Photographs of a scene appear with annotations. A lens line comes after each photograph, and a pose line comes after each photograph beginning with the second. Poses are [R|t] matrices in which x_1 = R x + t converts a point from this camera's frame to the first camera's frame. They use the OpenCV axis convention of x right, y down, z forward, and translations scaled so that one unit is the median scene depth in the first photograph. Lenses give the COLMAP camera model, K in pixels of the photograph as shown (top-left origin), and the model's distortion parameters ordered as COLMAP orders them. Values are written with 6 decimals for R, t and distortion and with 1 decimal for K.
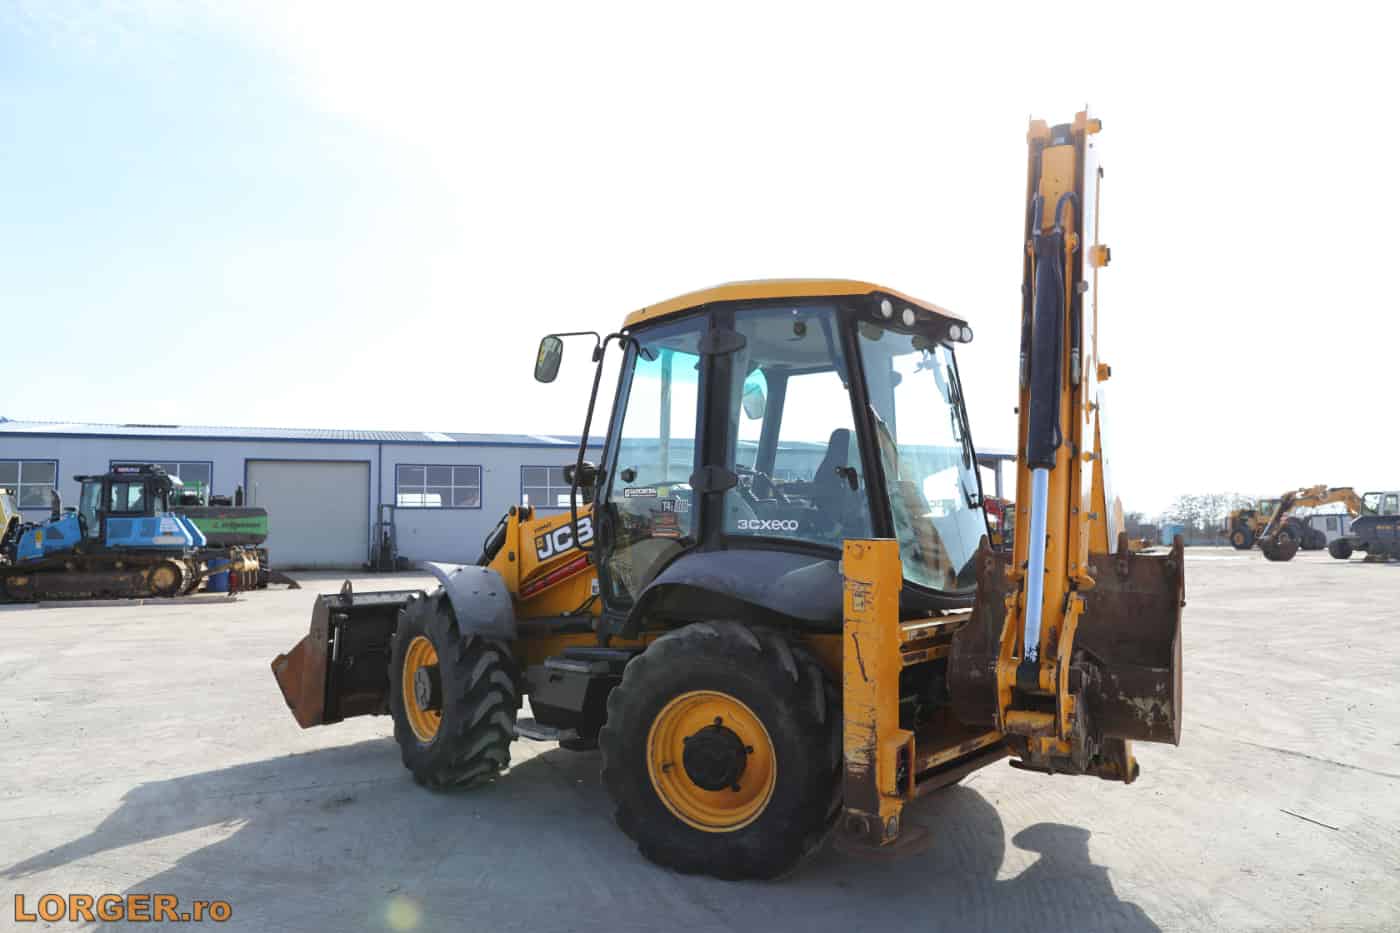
lens RADIAL K [[952.6, 0, 699.9], [0, 952.6, 471.3], [0, 0, 1]] dist [-0.026987, -0.000083]
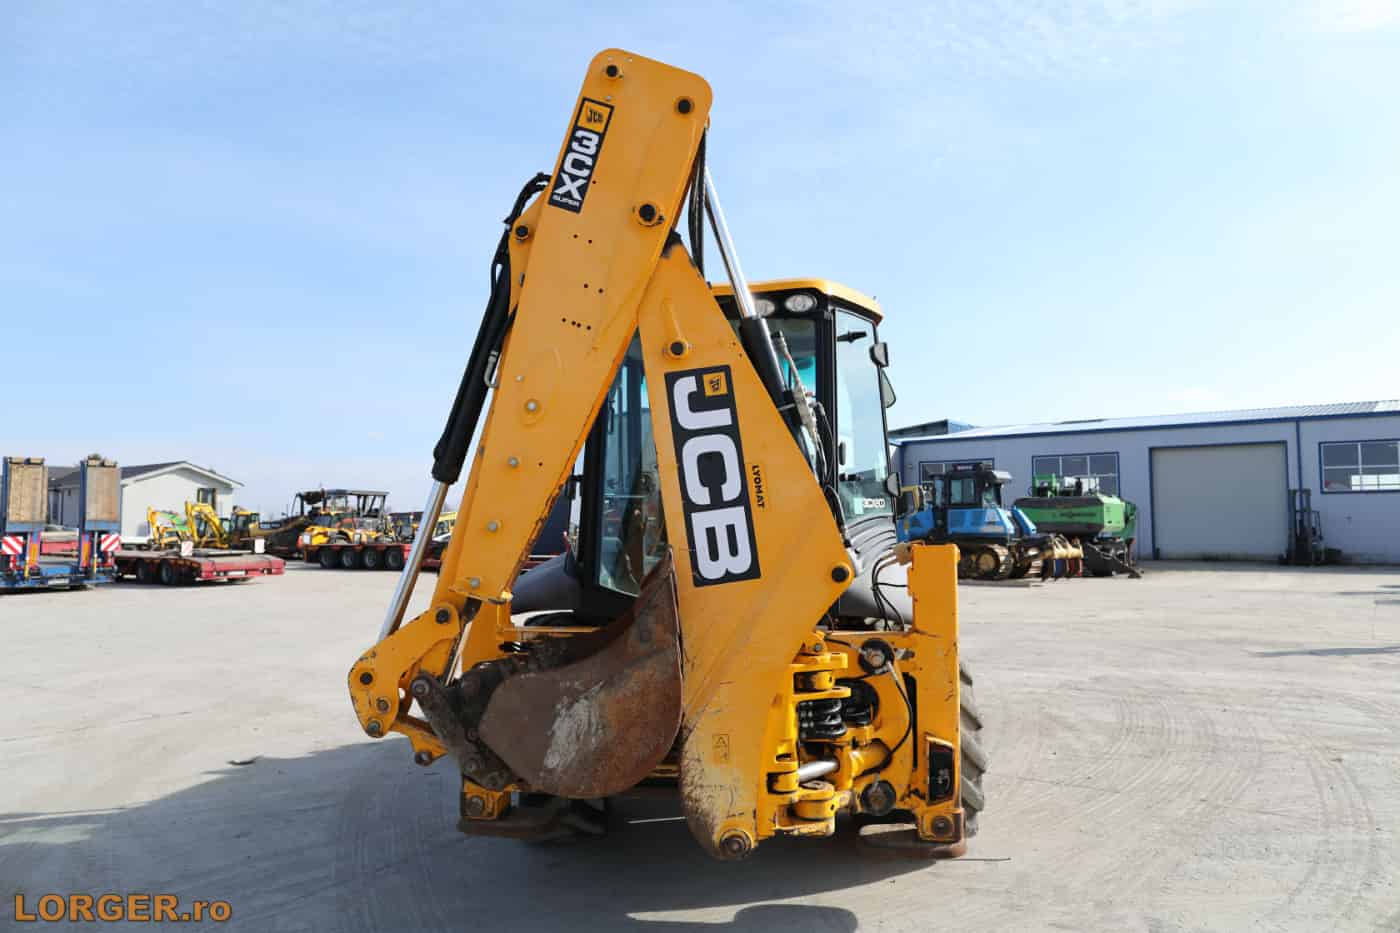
lens RADIAL K [[952.6, 0, 698.9], [0, 952.6, 462.2], [0, 0, 1]] dist [-0.026987, -0.000083]
pose [[0.547793, -0.048890, -0.835184, 0.176156], [0.052230, 0.998342, -0.024183, 0.002973], [0.834982, -0.030375, 0.549438, 0.087937]]
